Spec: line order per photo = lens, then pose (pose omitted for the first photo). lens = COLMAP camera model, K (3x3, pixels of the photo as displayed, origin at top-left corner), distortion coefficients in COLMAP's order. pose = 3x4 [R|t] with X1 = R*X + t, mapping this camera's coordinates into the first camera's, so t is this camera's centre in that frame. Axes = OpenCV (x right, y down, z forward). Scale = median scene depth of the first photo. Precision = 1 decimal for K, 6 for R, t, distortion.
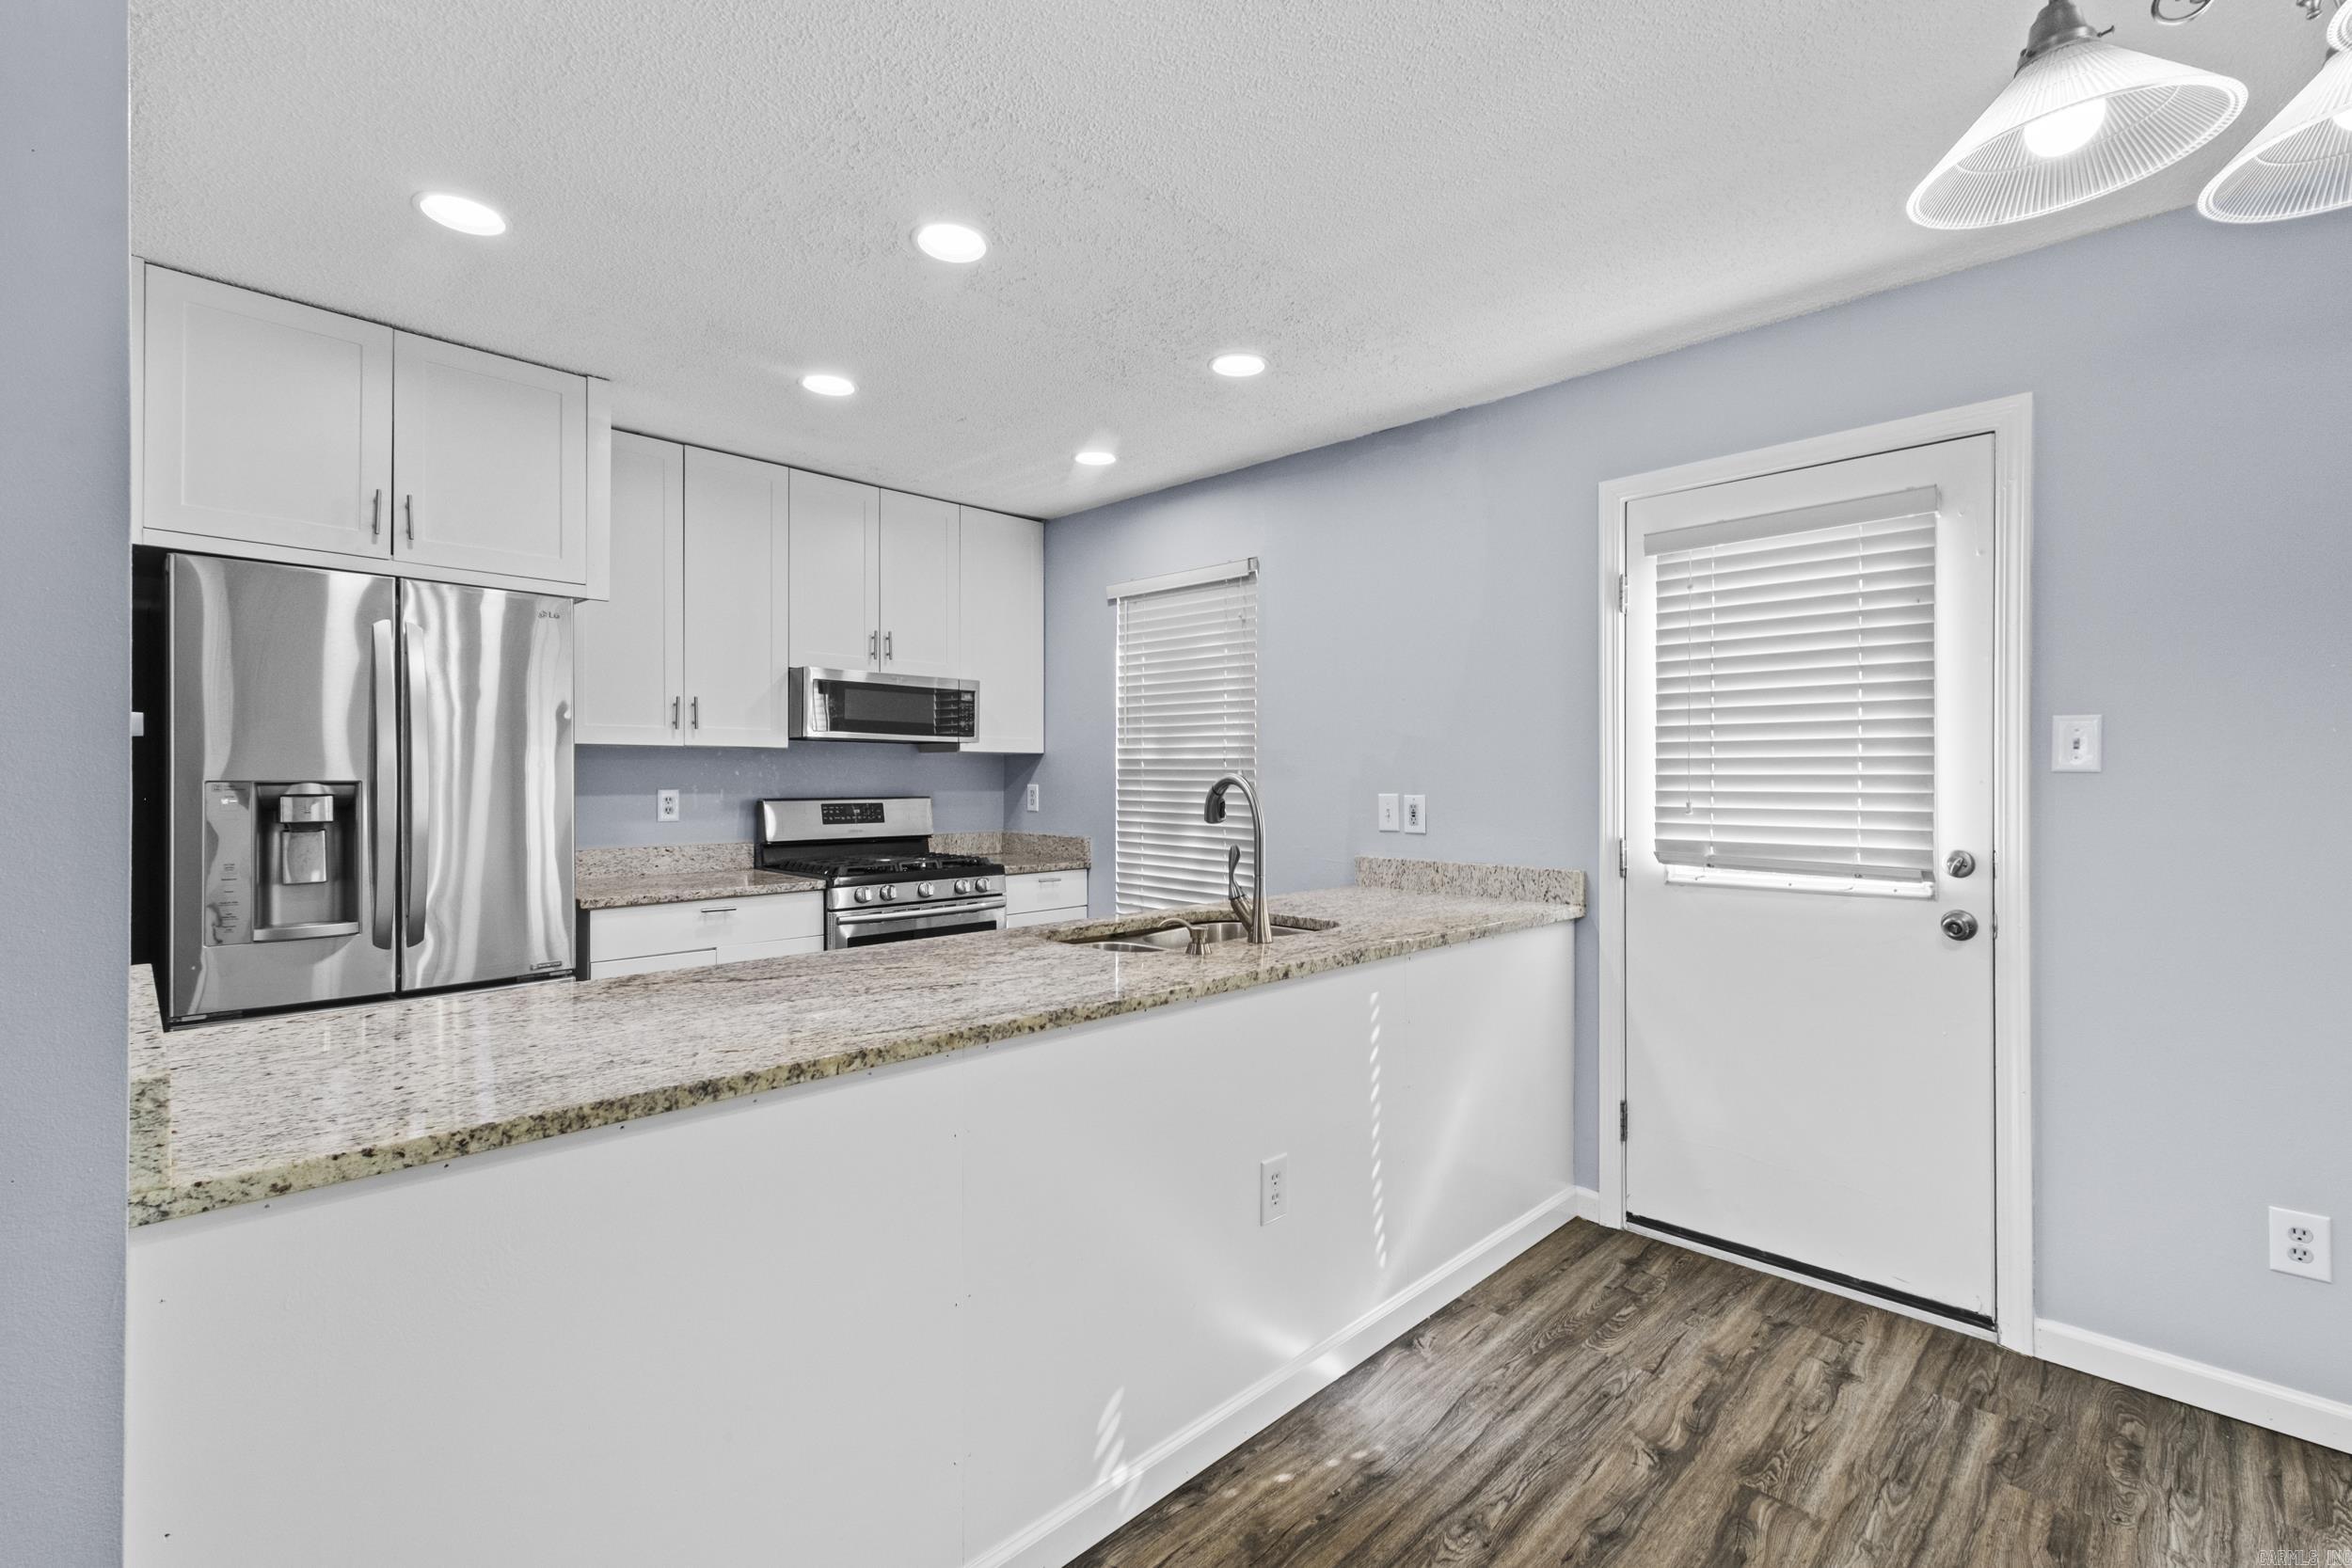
lens RADIAL K [[1049.0, 0, 1158.7], [0, 1049.0, 775.6], [0, 0, 1]] dist [0.007865, 0.000658]
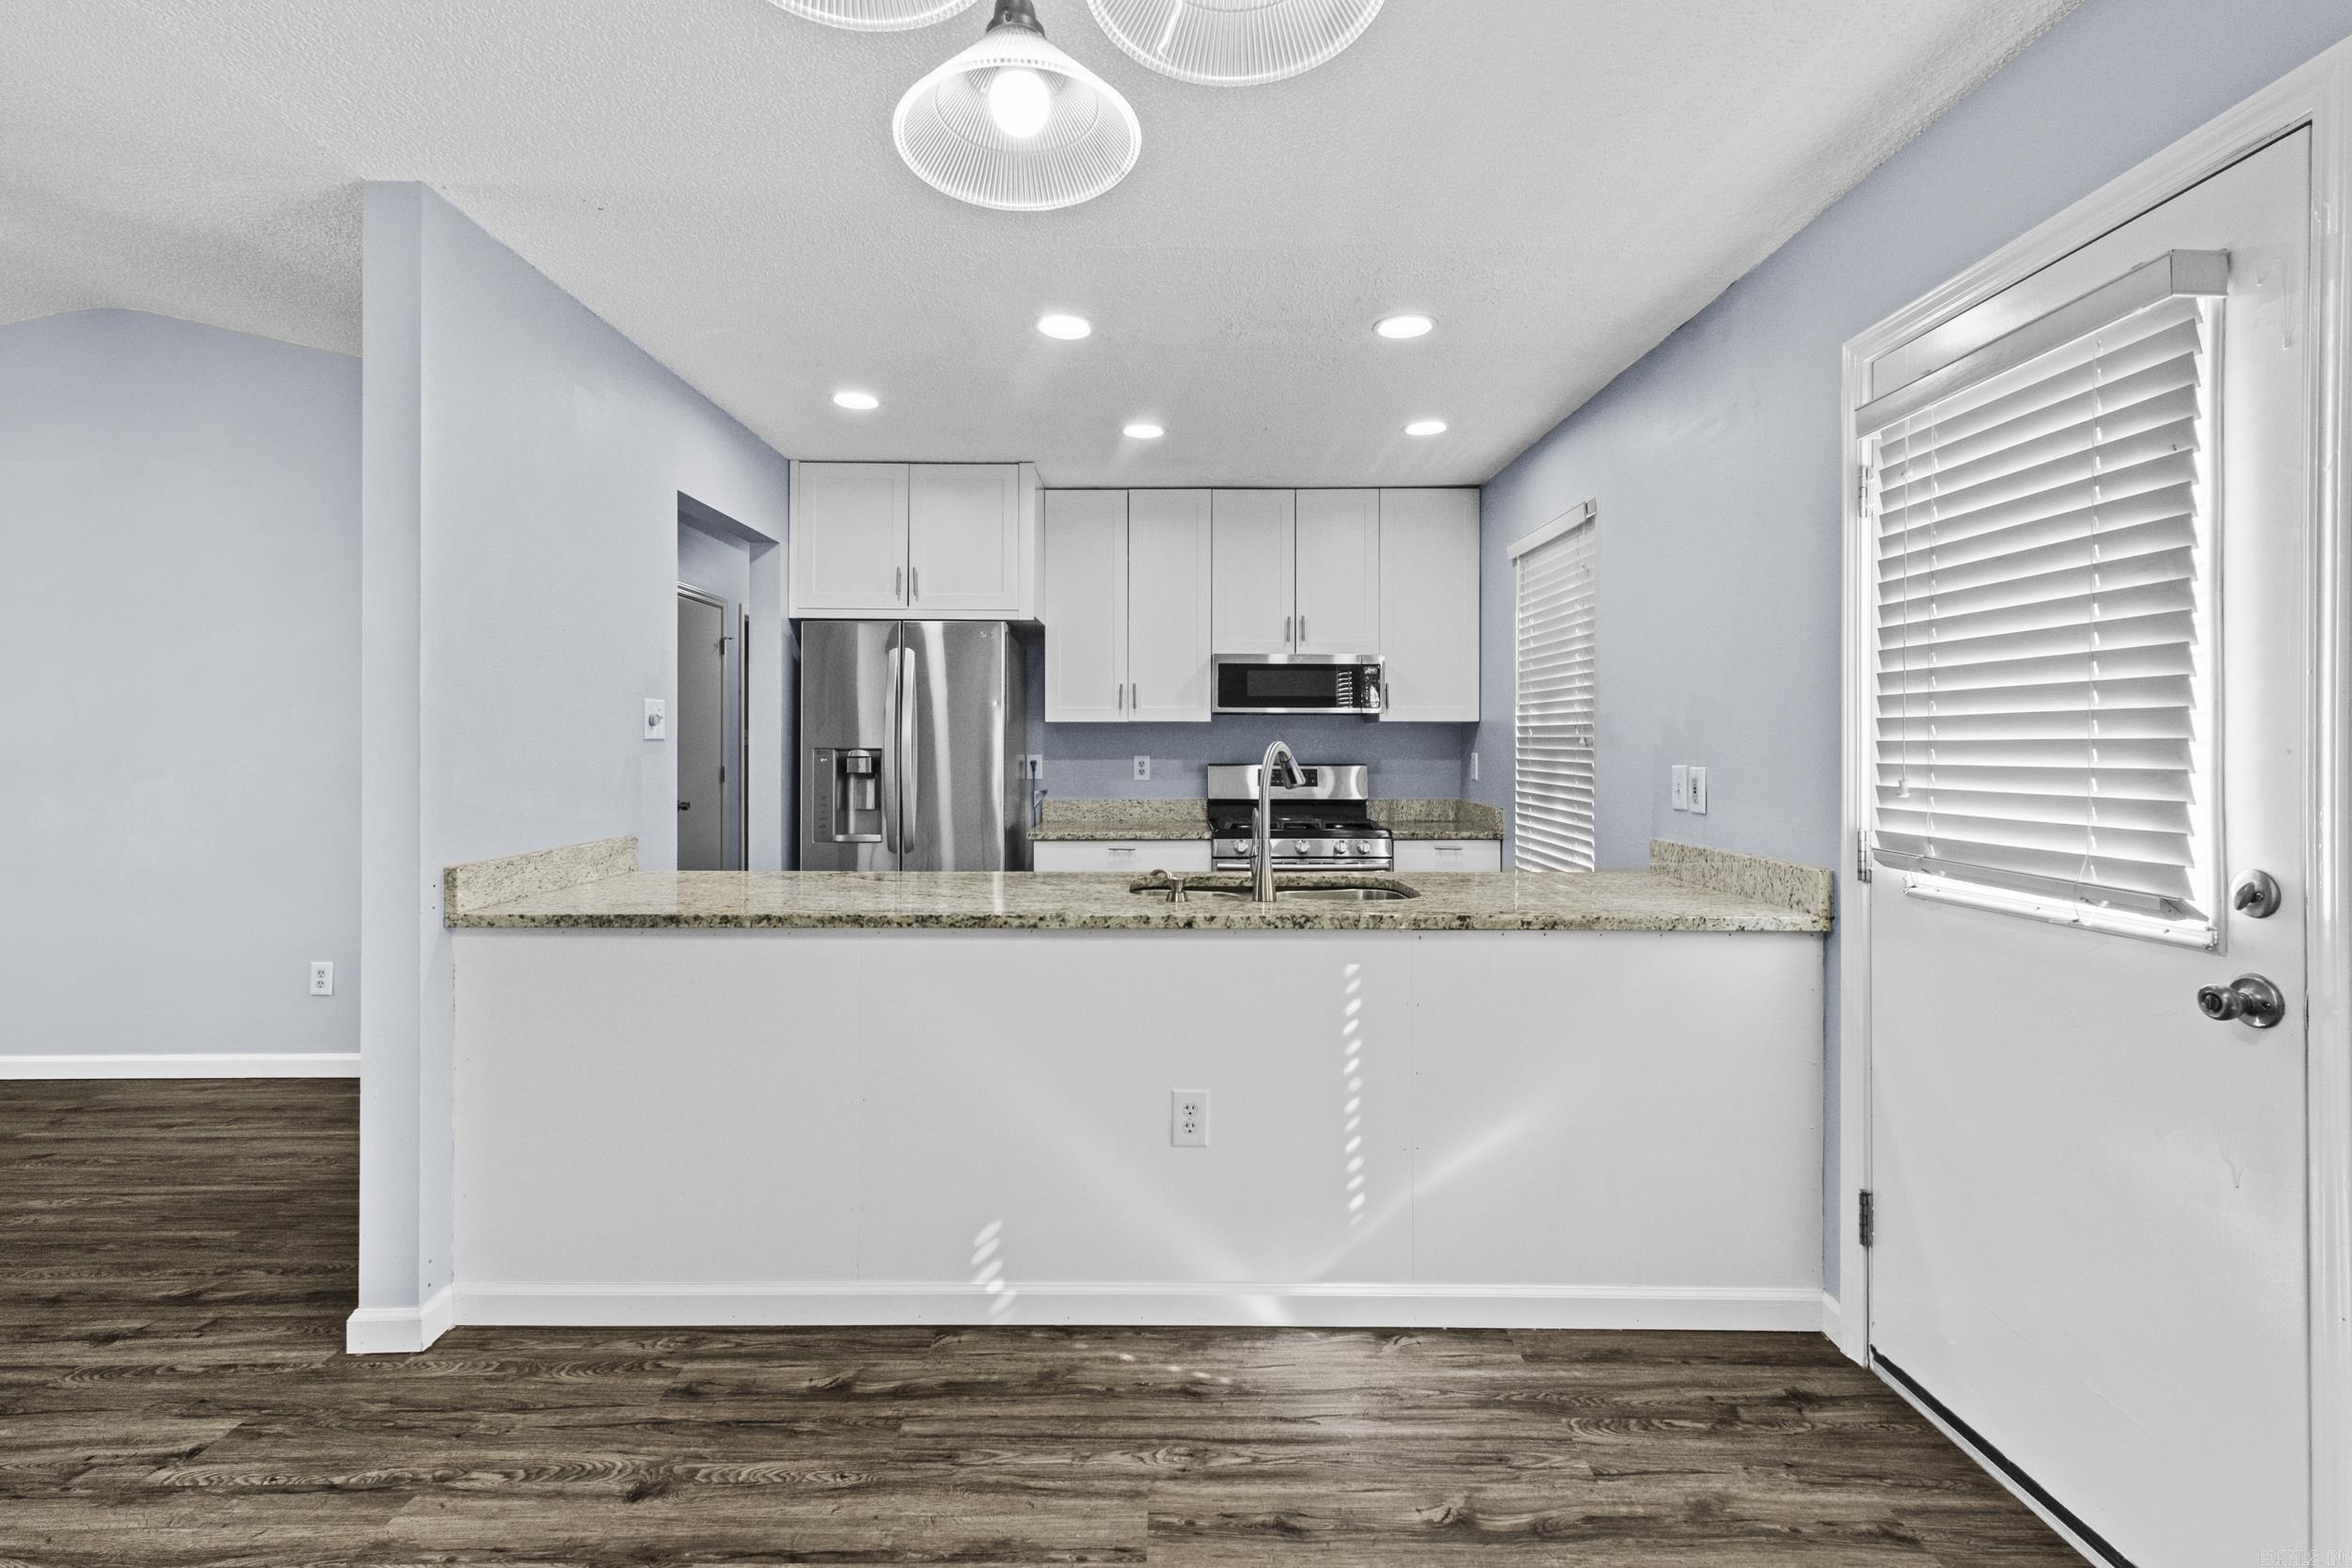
lens RADIAL K [[1049.0, 0, 1151.1], [0, 1049.0, 744.6], [0, 0, 1]] dist [0.007865, 0.000658]
pose [[0.704263, -0.002533, -0.709935, 0.619150], [0.002307, 0.999997, -0.001279, 0.001671], [0.709936, -0.000737, 0.704266, 0.139113]]
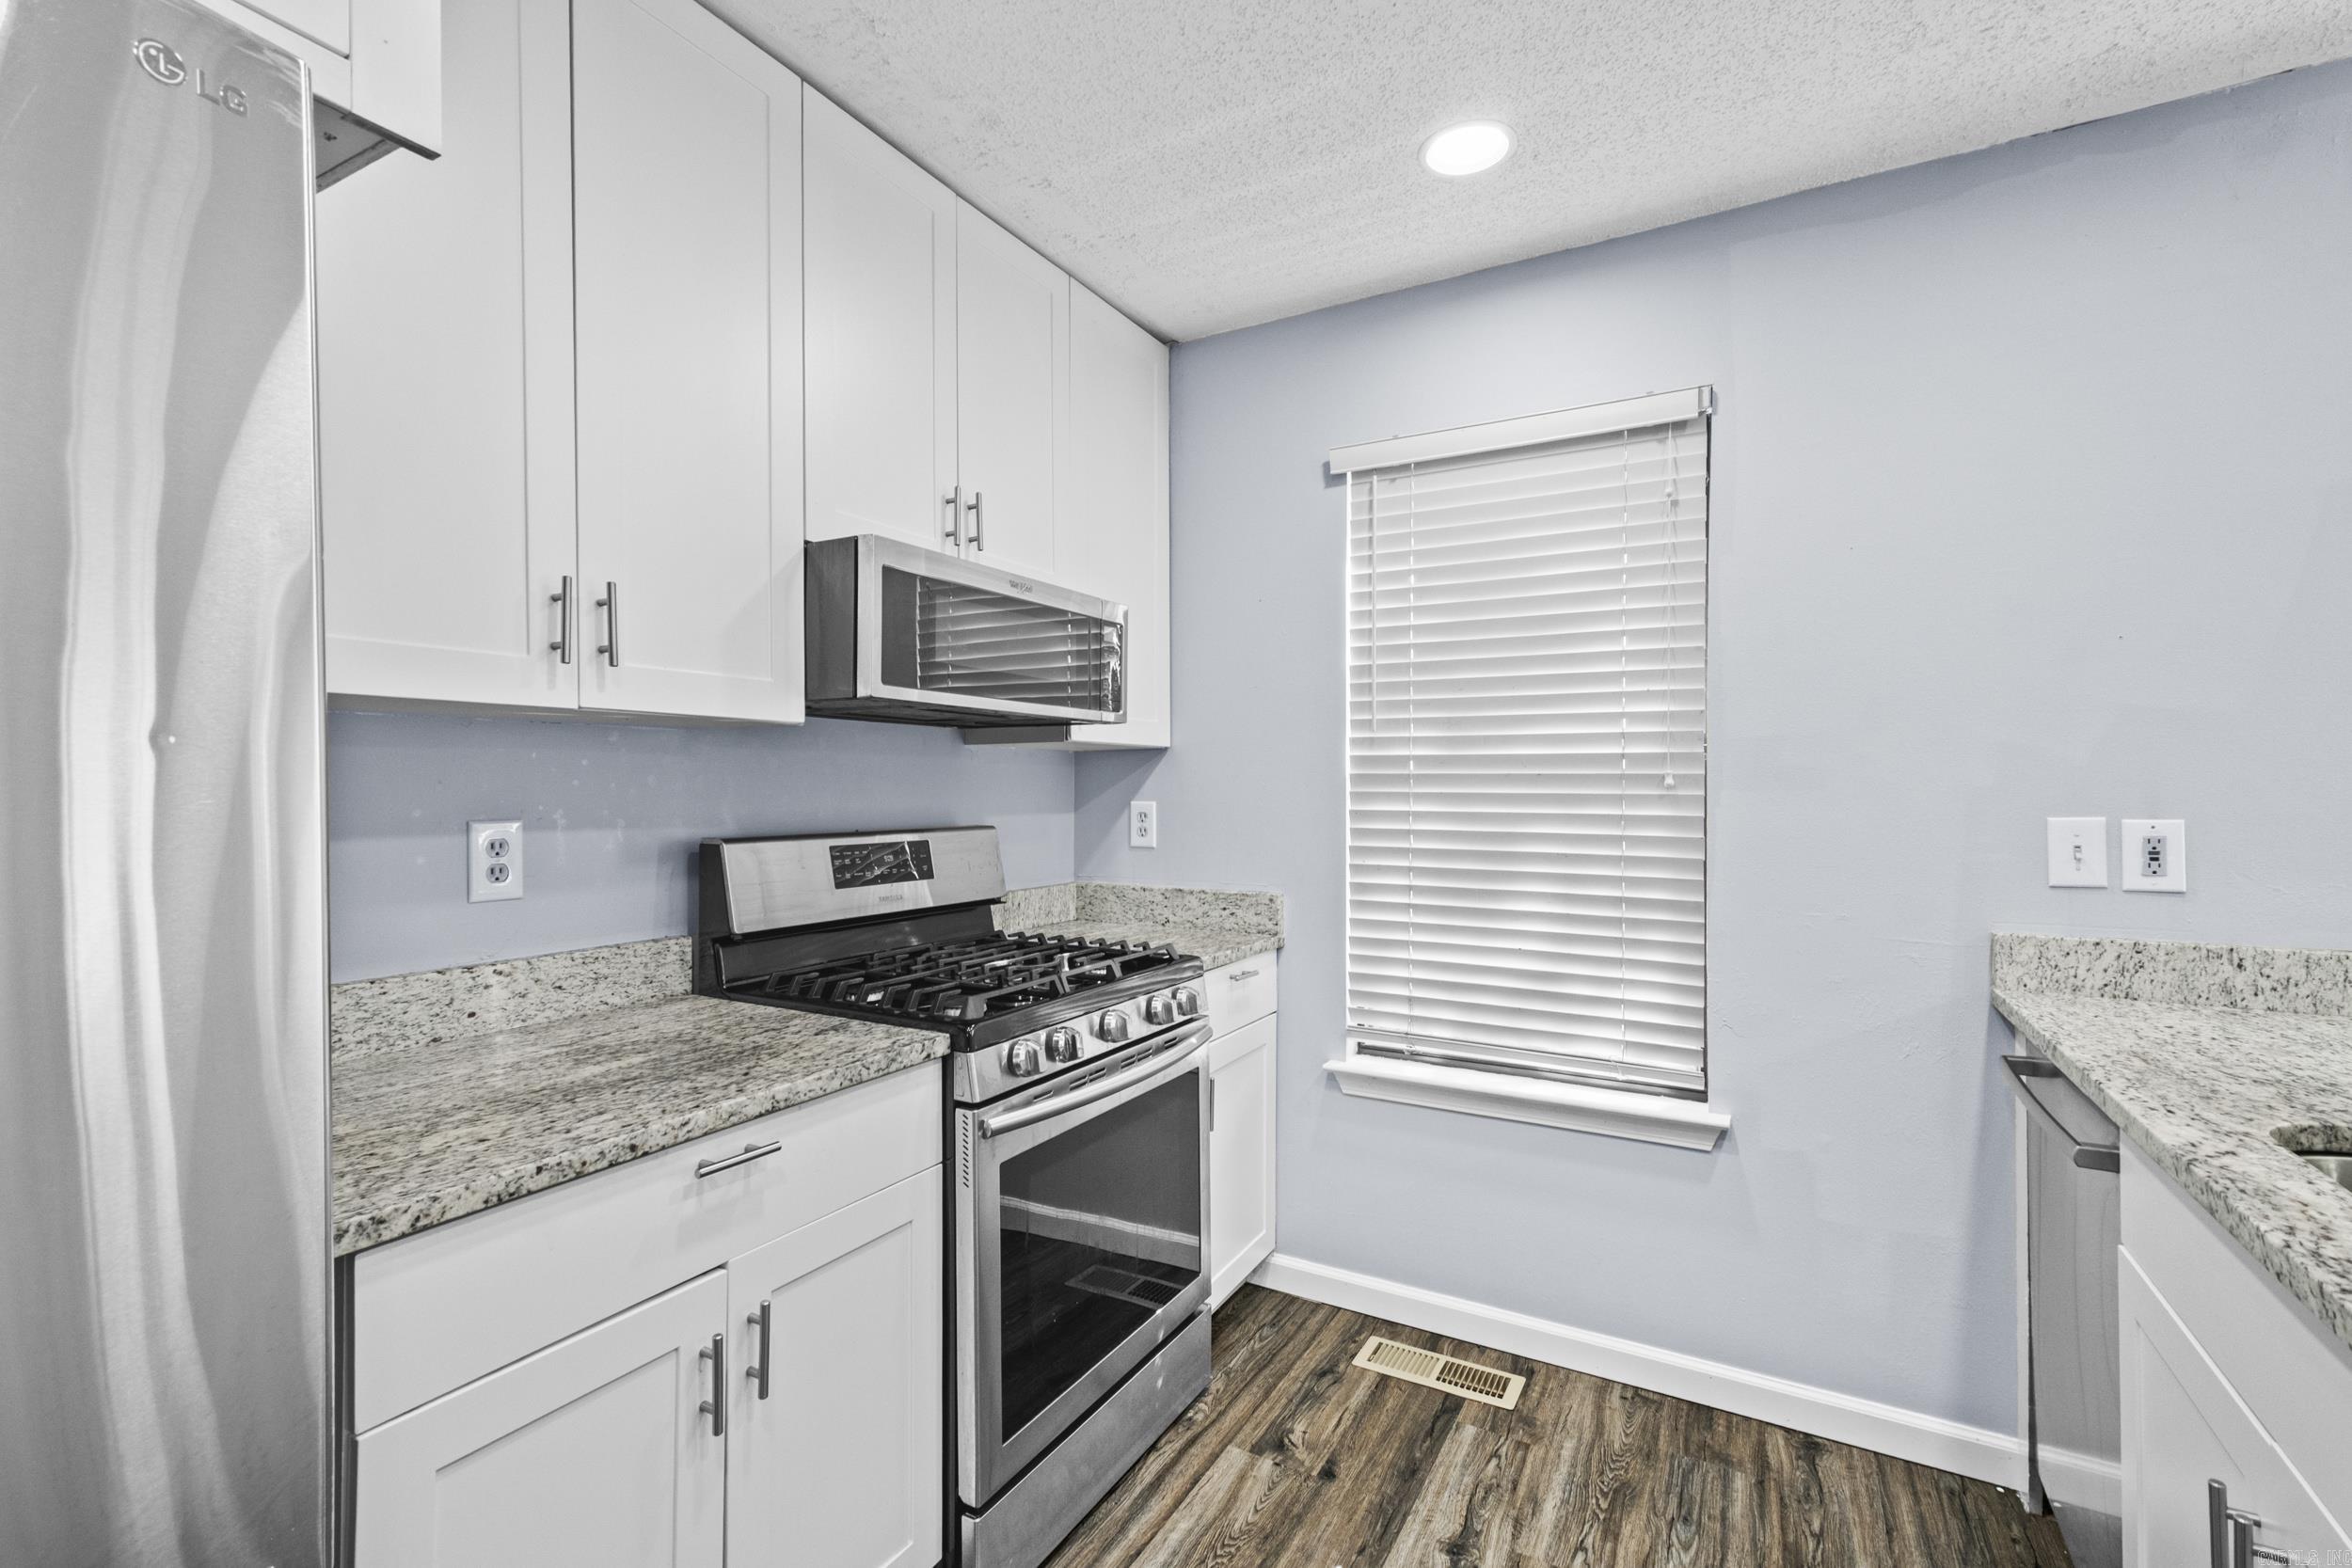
lens RADIAL K [[1049.0, 0, 1155.2], [0, 1049.0, 796.1], [0, 0, 1]] dist [0.007865, 0.000658]
pose [[0.964600, -0.005521, 0.263660, -0.445415], [0.003264, 0.999954, 0.009000, 0.000615], [-0.263698, -0.007821, 0.964574, 0.730706]]
